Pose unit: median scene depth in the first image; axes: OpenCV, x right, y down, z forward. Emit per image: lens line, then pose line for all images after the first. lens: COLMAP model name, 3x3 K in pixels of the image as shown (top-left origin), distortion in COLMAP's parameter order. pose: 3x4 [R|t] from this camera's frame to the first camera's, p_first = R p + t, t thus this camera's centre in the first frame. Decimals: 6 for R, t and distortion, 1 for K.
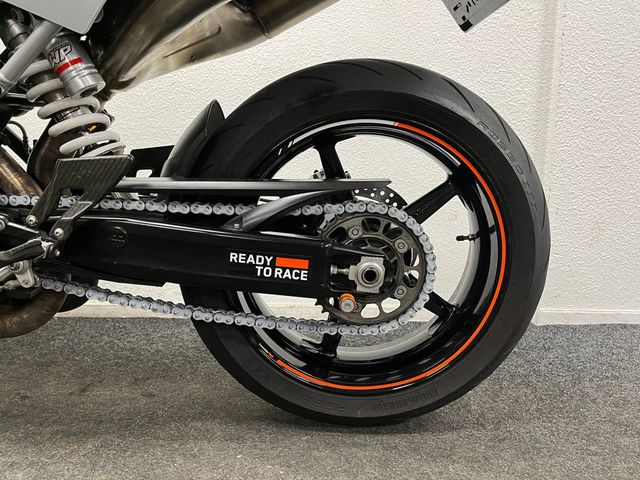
lens RADIAL K [[468.2, 0, 322.9], [0, 468.2, 242.6], [0, 0, 1]] dist [0.088433, -0.120294]
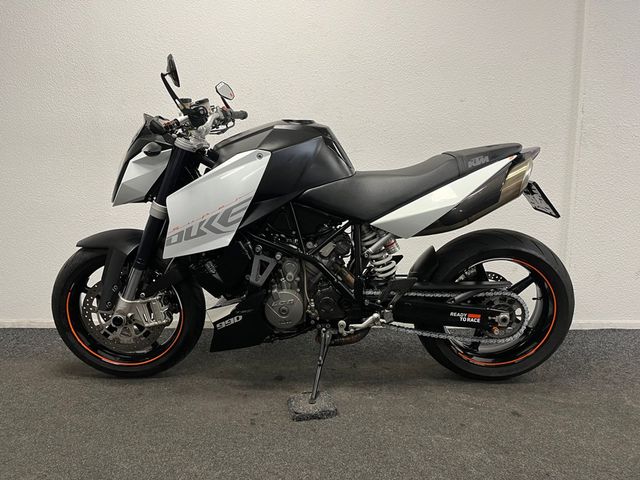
lens RADIAL K [[468.2, 0, 322.9], [0, 468.2, 242.6], [0, 0, 1]] dist [0.088433, -0.120294]
pose [[0.999600, -0.019943, -0.020066, -0.712042], [0.020353, 0.999583, 0.020462, -0.365324], [0.019649, -0.020862, 0.999589, -1.371856]]
